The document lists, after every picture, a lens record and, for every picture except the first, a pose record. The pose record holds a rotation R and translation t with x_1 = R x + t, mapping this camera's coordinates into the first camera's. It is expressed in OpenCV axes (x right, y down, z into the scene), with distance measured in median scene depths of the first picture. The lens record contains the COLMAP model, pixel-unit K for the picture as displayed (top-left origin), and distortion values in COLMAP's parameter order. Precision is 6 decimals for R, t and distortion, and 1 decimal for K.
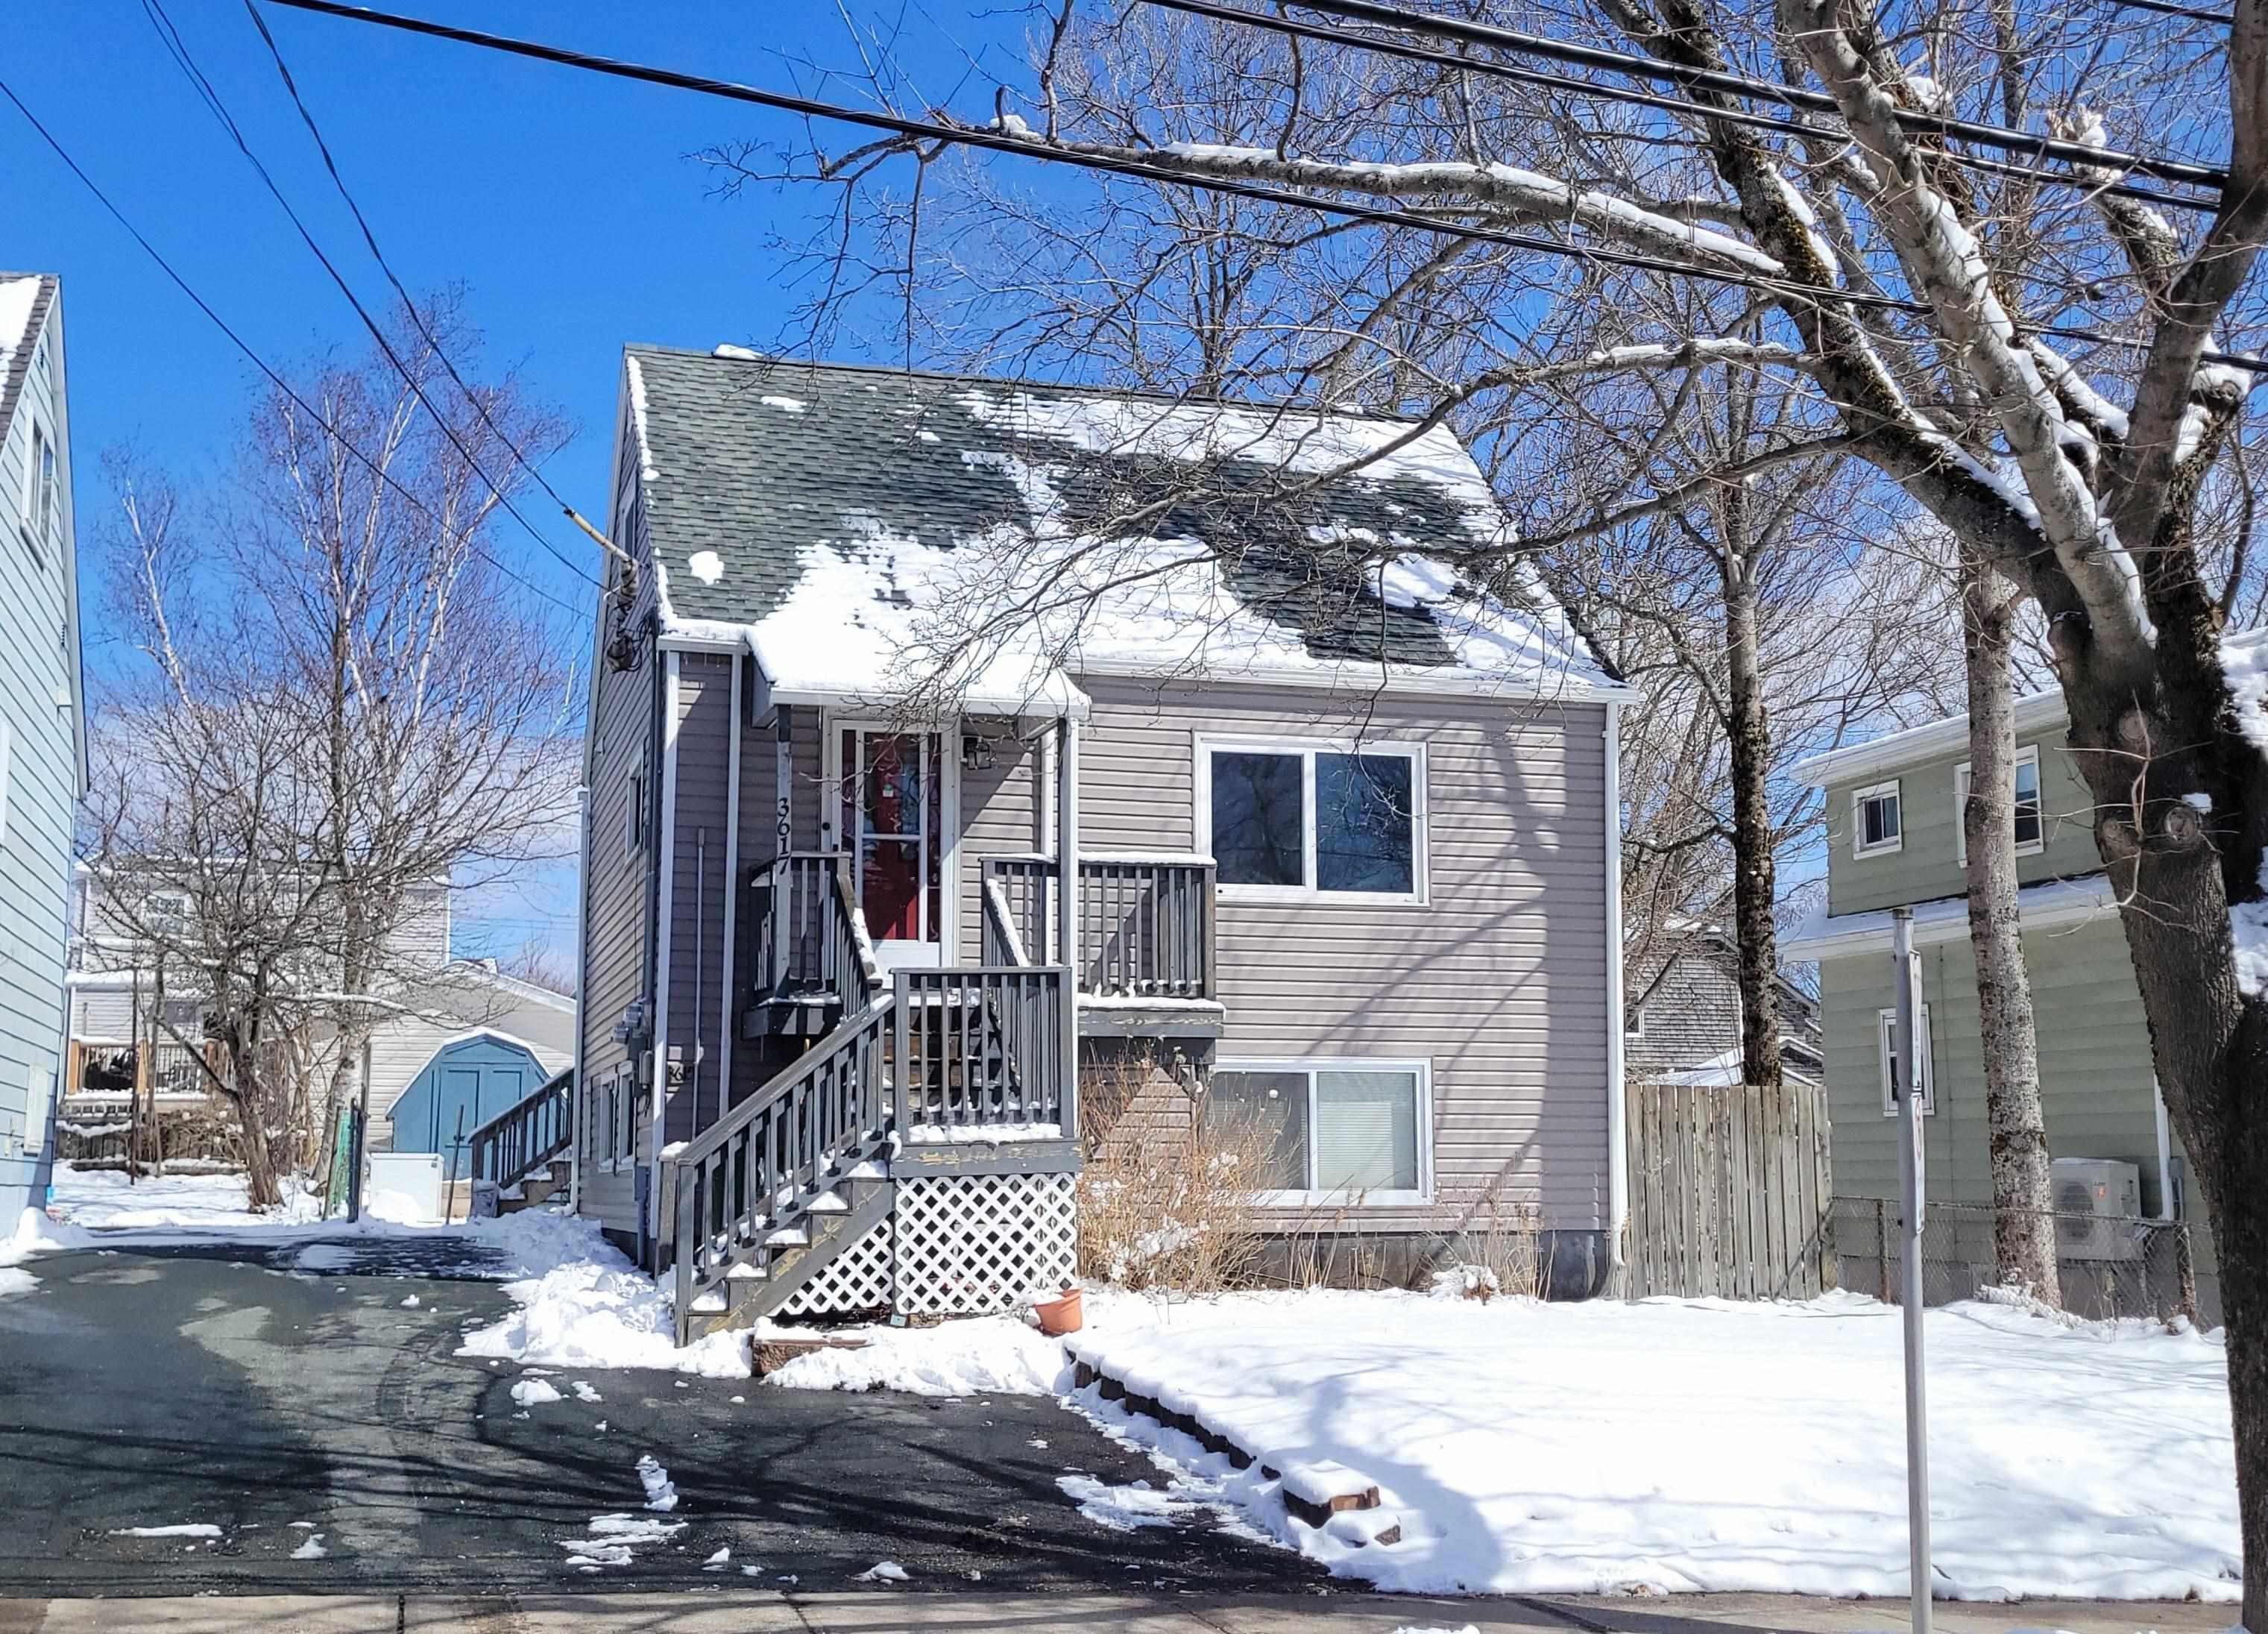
lens RADIAL K [[2459.3, 0, 1089.3], [0, 2459.3, 863.3], [0, 0, 1]] dist [0.087064, 0.000000]
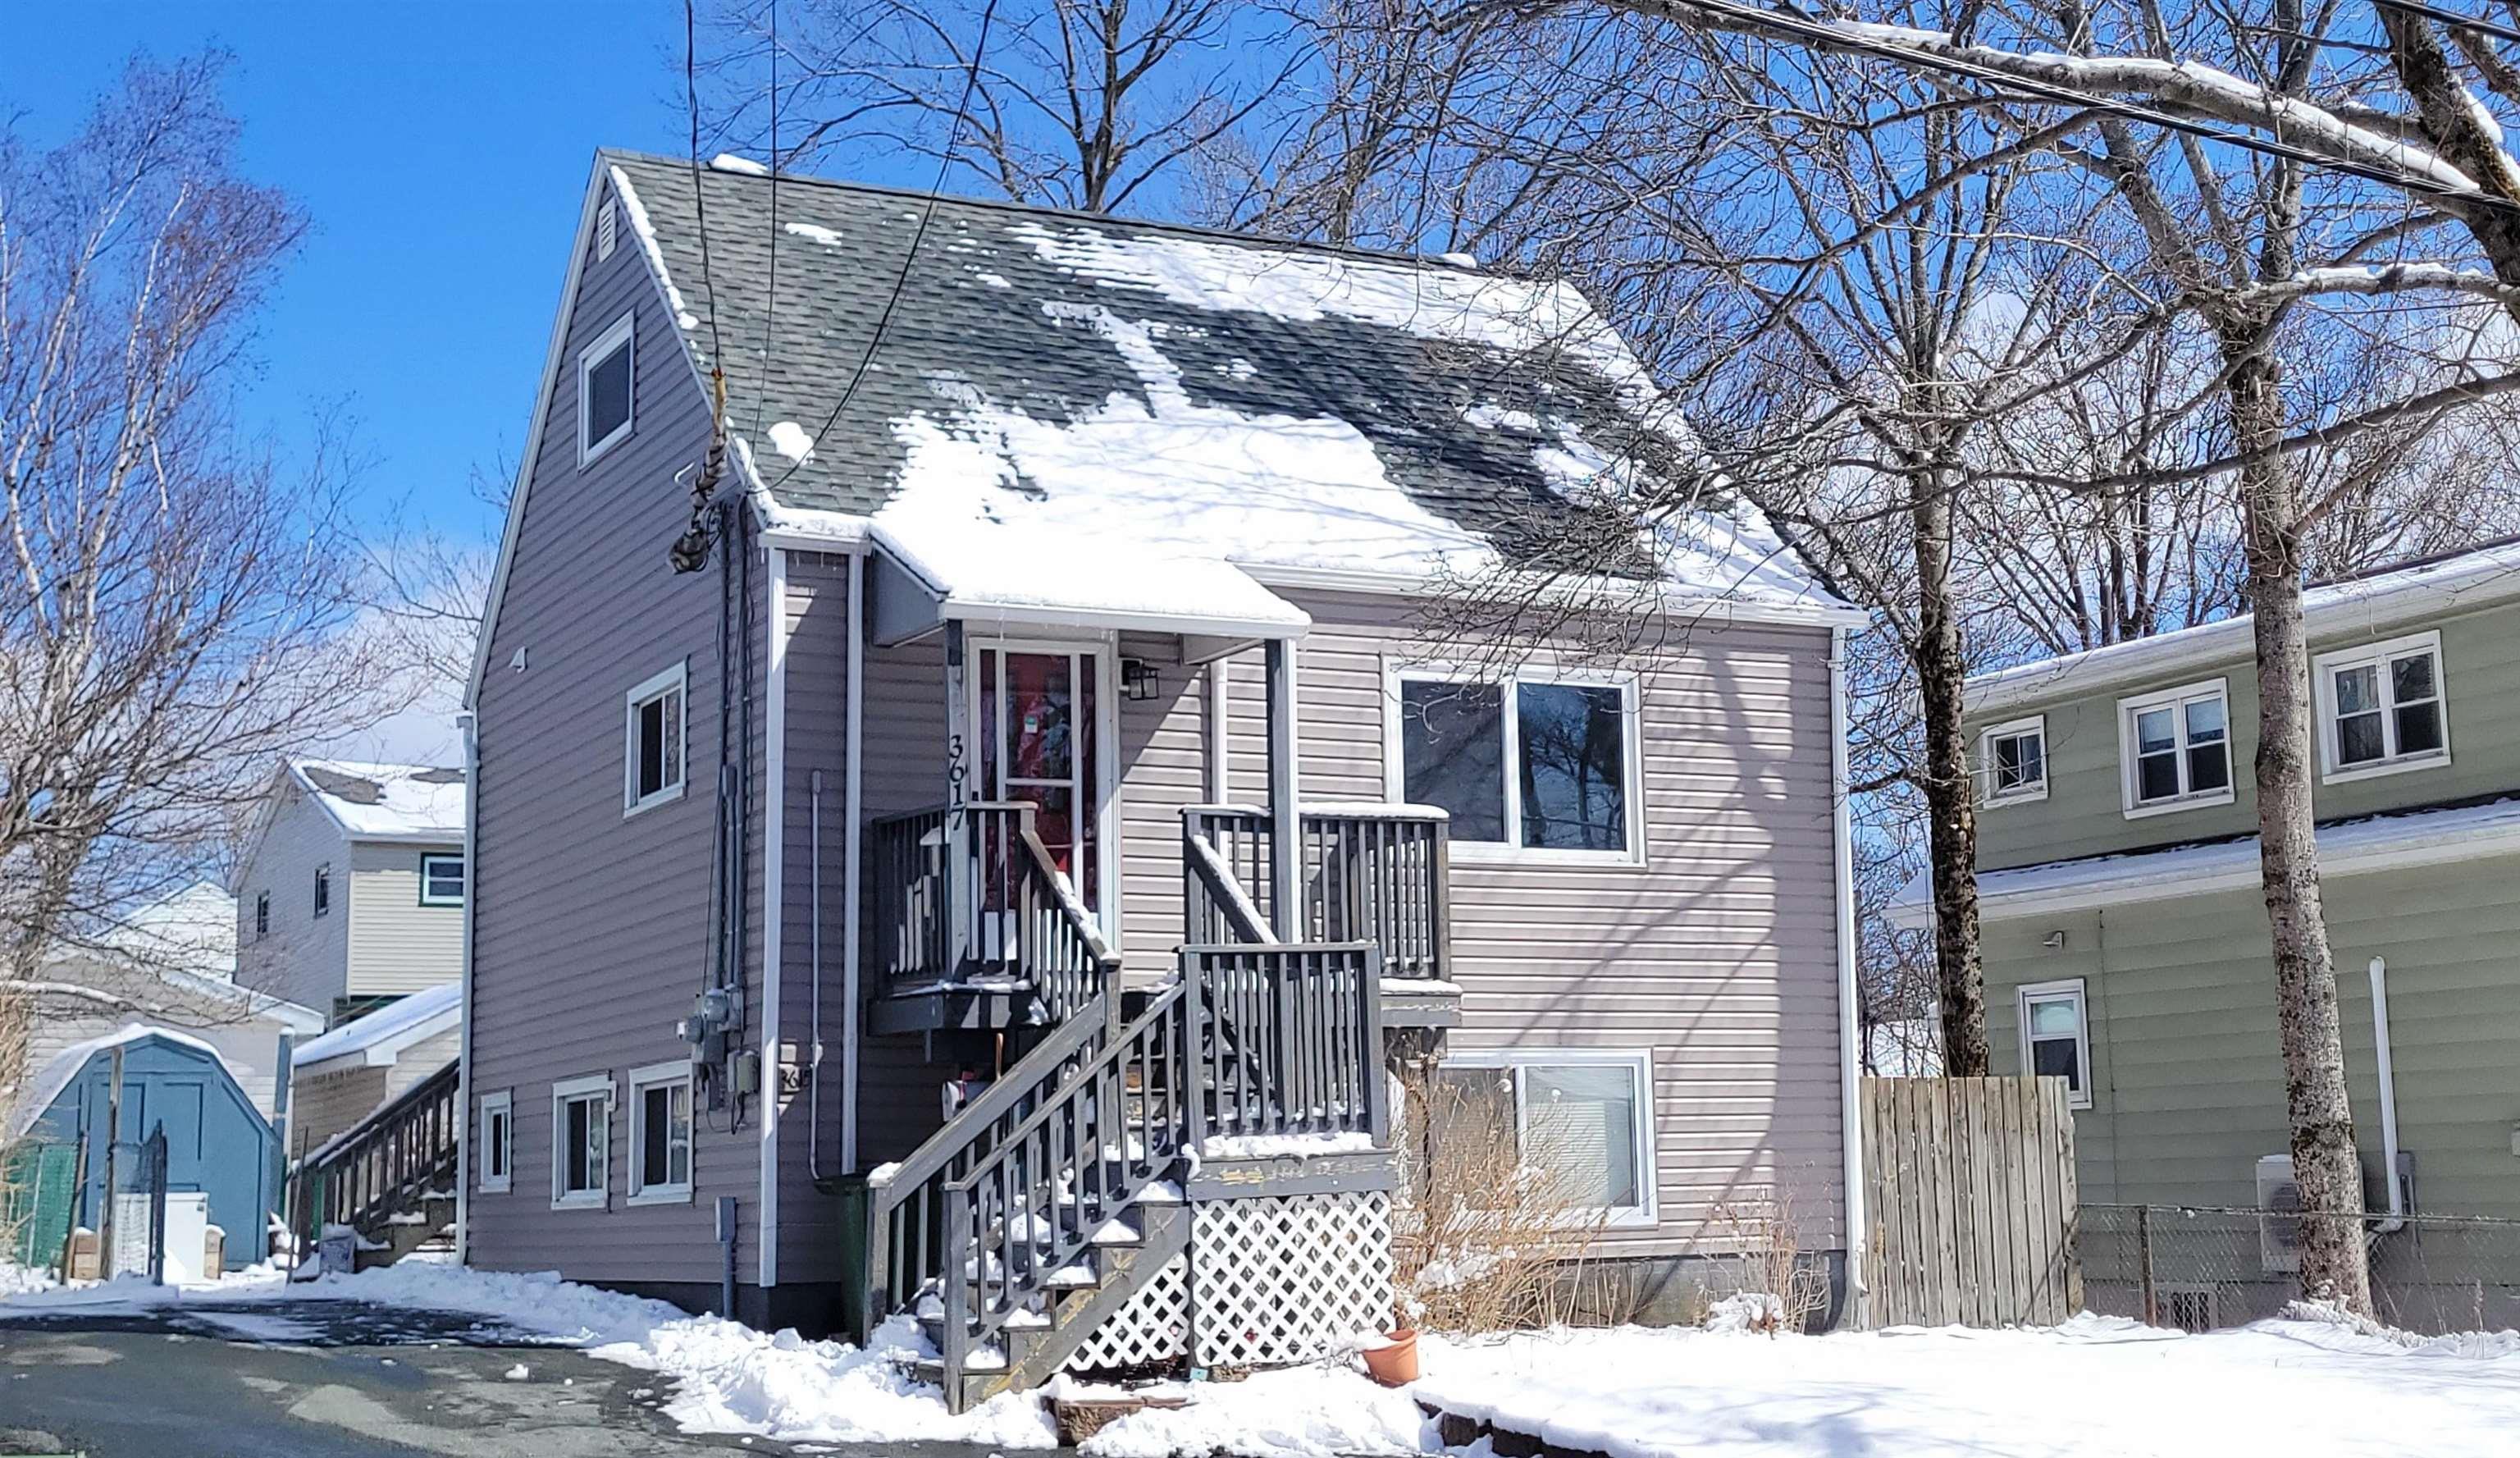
lens RADIAL K [[3226.5, 0, 1261.1], [0, 3226.5, 734.1], [0, 0, 1]] dist [0.087149, 0.000000]
pose [[0.980231, 0.007244, 0.197724, -0.219535], [-0.003406, 0.999799, -0.019744, -0.005848], [-0.197828, 0.018680, 0.980059, -0.054587]]
